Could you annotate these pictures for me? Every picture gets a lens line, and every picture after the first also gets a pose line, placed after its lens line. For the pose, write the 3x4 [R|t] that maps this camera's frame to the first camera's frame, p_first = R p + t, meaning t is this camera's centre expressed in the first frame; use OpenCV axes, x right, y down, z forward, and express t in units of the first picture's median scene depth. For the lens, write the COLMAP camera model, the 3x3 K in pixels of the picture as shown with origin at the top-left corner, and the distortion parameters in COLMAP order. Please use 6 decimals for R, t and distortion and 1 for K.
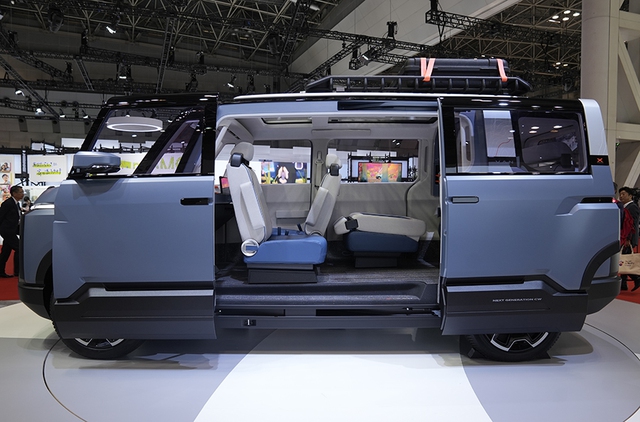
lens RADIAL K [[486.1, 0, 320.0], [0, 486.1, 211.0], [0, 0, 1]] dist [-0.008849, -0.002079]
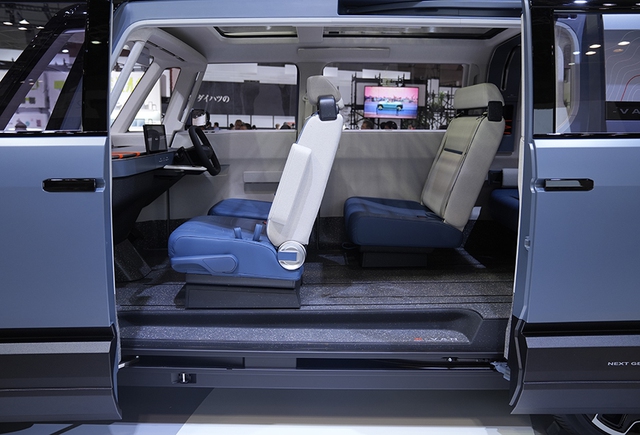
lens RADIAL K [[581.3, 0, 312.2], [0, 581.3, 208.6], [0, 0, 1]] dist [0.020781, 0.019047]
pose [[0.999904, 0.012396, -0.006207, 0.012831], [-0.011632, 0.993780, 0.110755, -0.056521], [0.007541, -0.110672, 0.993828, 0.294285]]
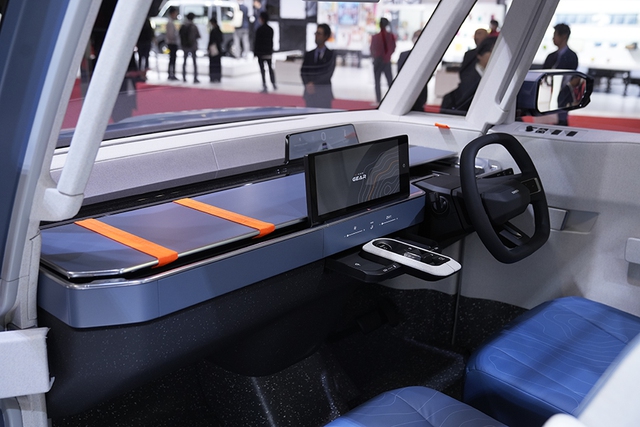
lens RADIAL K [[679.5, 0, 320.0], [0, 679.5, 213.5], [0, 0, 1]] dist [0.004347, 0.001831]
pose [[0.731769, 0.221786, -0.644457, 0.038408], [-0.039301, 0.957730, 0.284971, -0.161247], [0.680418, -0.183206, 0.709554, 0.840522]]
